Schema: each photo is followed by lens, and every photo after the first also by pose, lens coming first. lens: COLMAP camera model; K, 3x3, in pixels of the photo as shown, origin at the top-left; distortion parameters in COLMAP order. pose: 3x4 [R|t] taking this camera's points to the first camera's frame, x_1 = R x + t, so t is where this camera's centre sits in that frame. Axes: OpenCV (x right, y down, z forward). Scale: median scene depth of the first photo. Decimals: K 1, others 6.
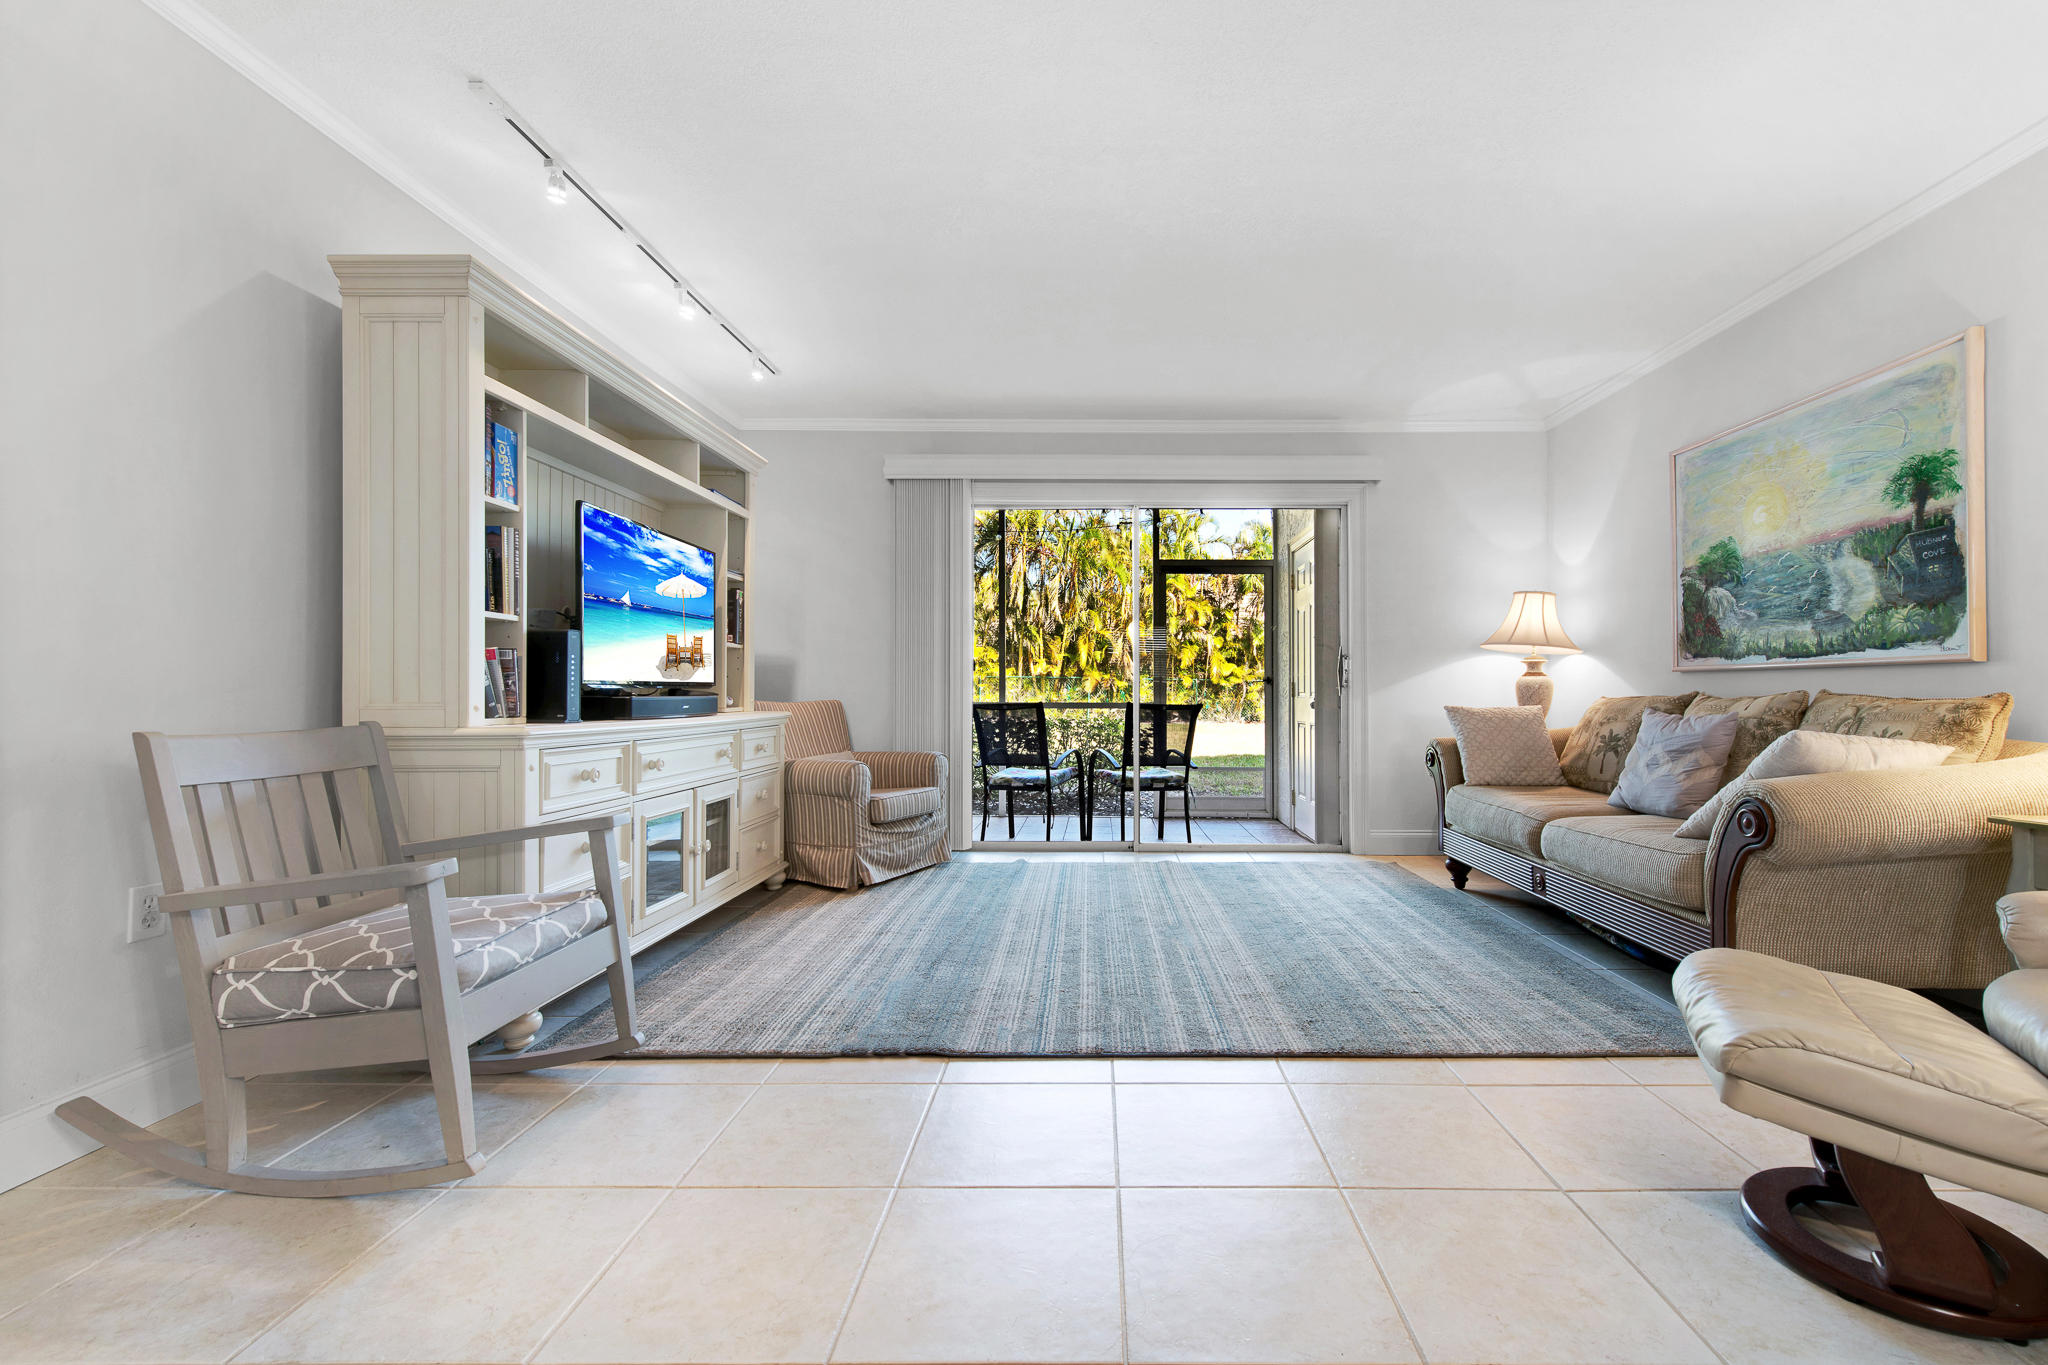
lens RADIAL K [[841.0, 0, 1074.1], [0, 841.0, 689.8], [0, 0, 1]] dist [0.008140, -0.002833]
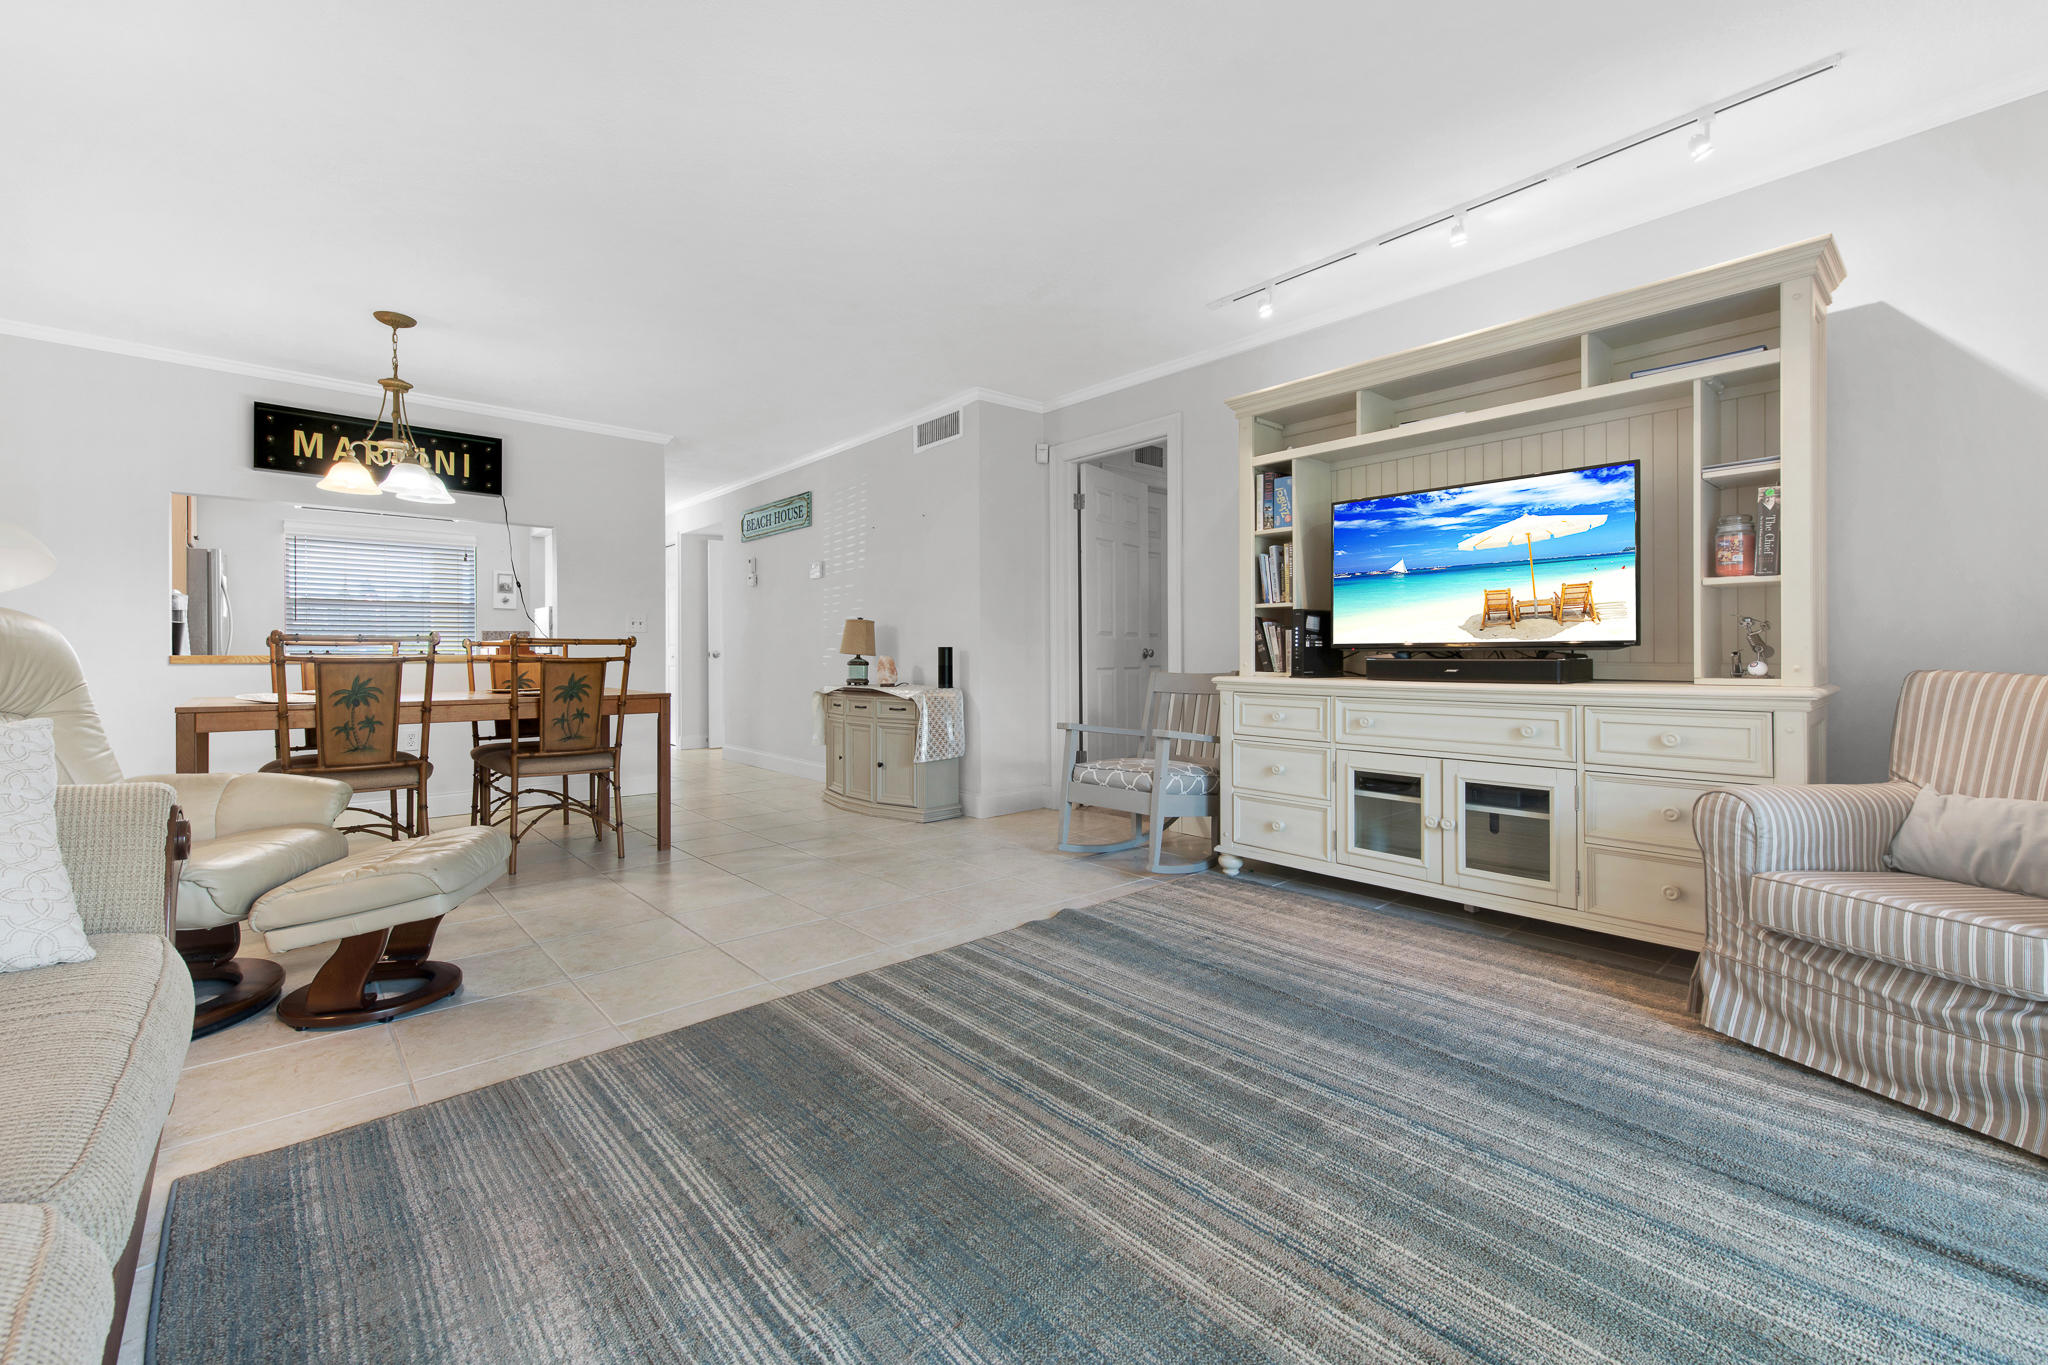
lens RADIAL K [[841.0, 0, 1027.0], [0, 841.0, 654.6], [0, 0, 1]] dist [0.008140, -0.002833]
pose [[-0.723653, 0.002069, -0.690160, 0.460234], [0.006883, 0.999967, -0.004219, 0.003226], [0.690129, -0.007804, -0.723644, 1.198677]]
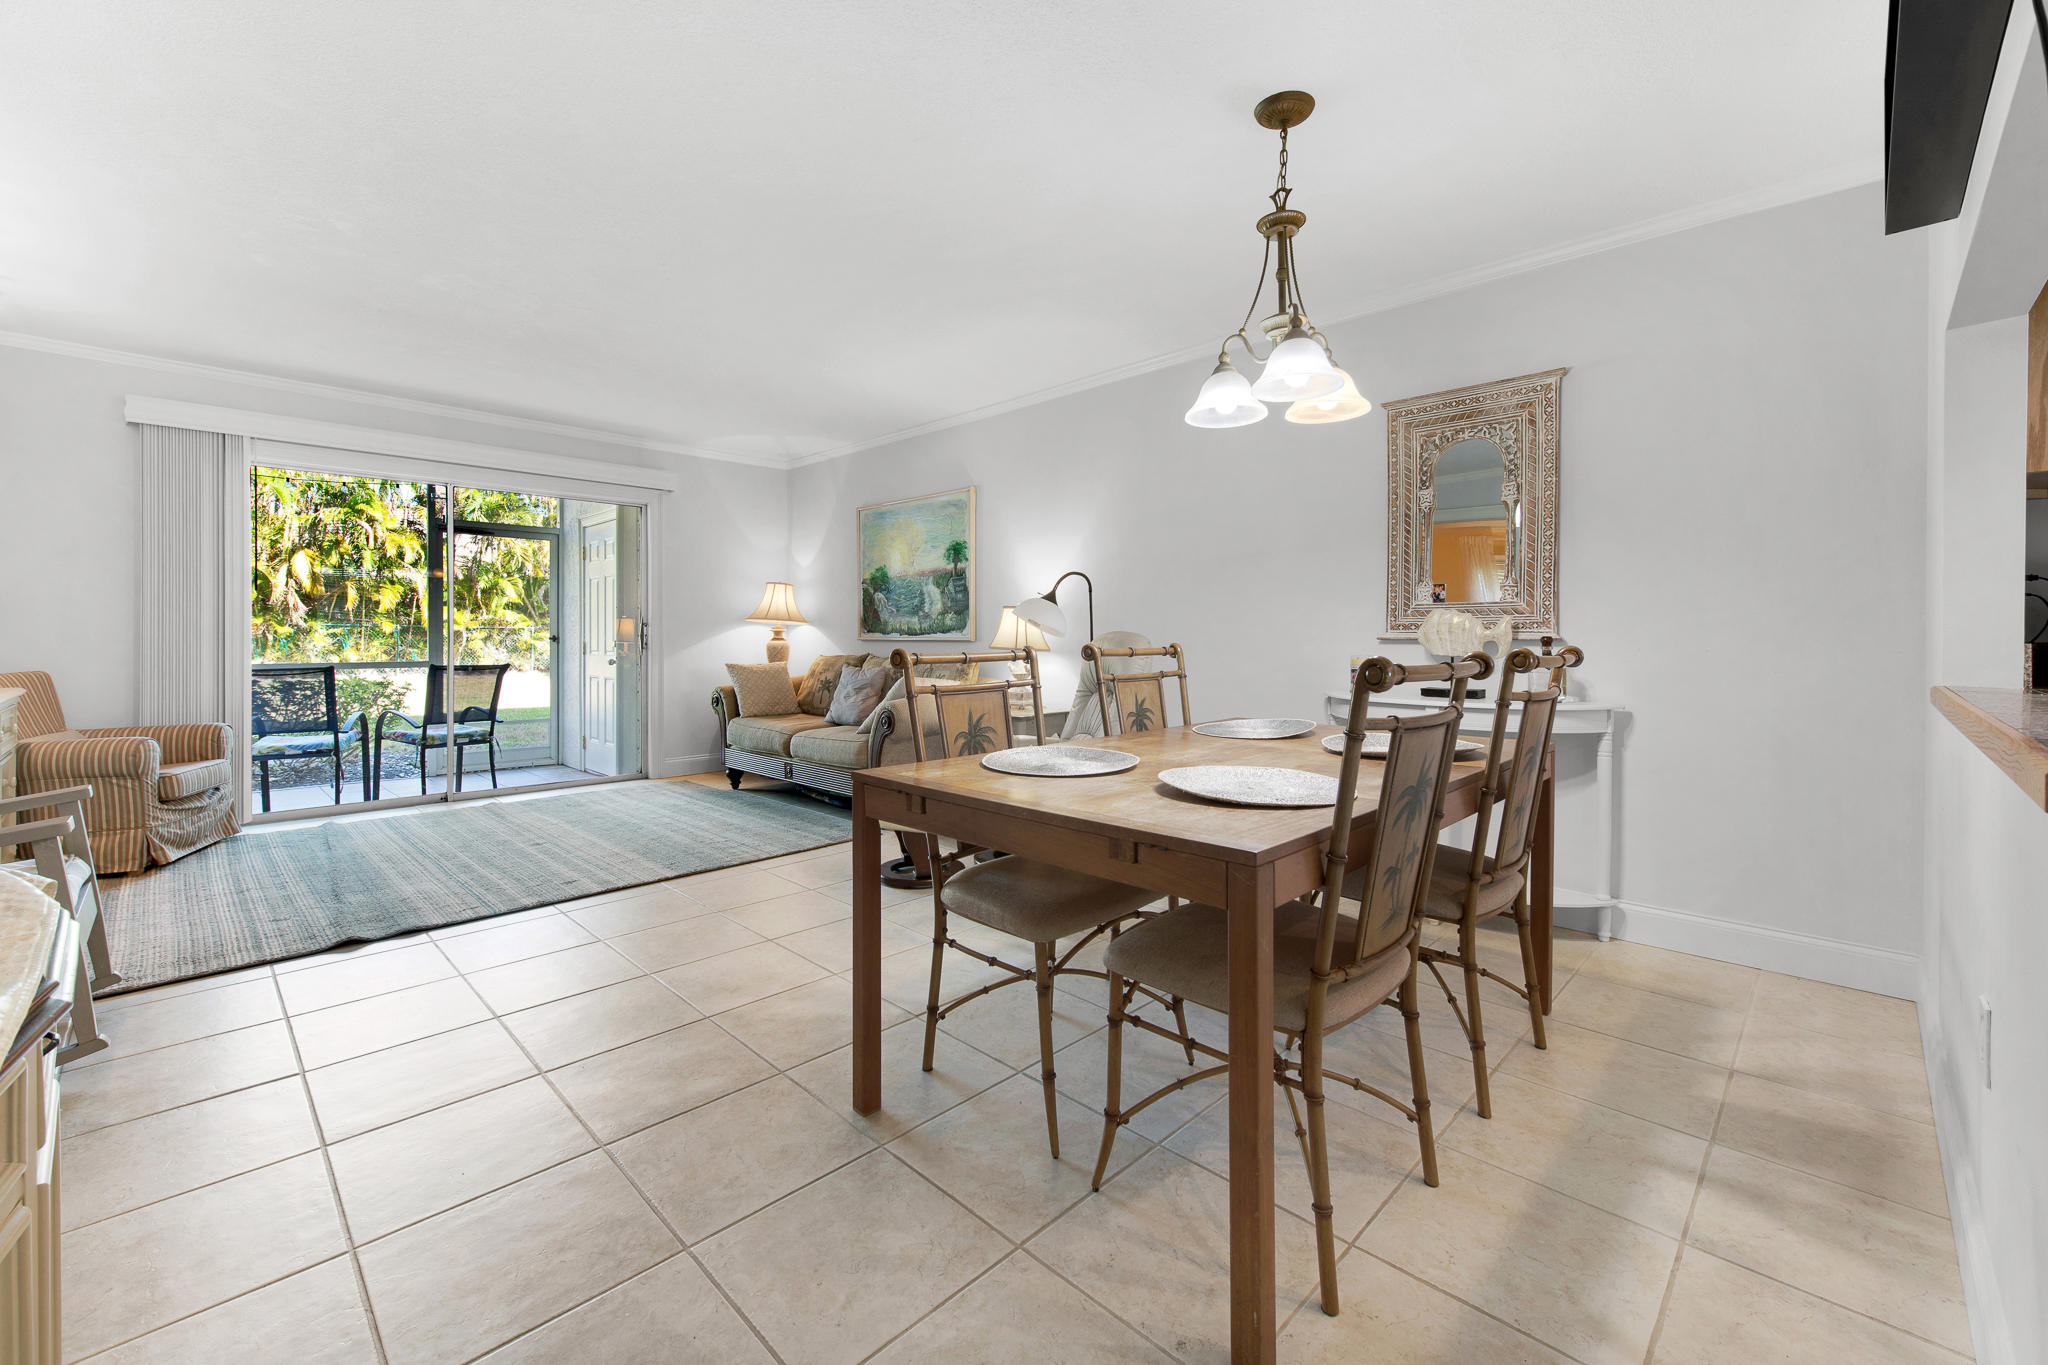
lens RADIAL K [[841.0, 0, 1018.0], [0, 841.0, 633.9], [0, 0, 1]] dist [0.008140, -0.002833]
pose [[0.696759, 0.001351, 0.717304, -0.271503], [-0.001454, 0.999999, -0.000472, -0.035086], [-0.717304, -0.000714, 0.696760, -0.399812]]
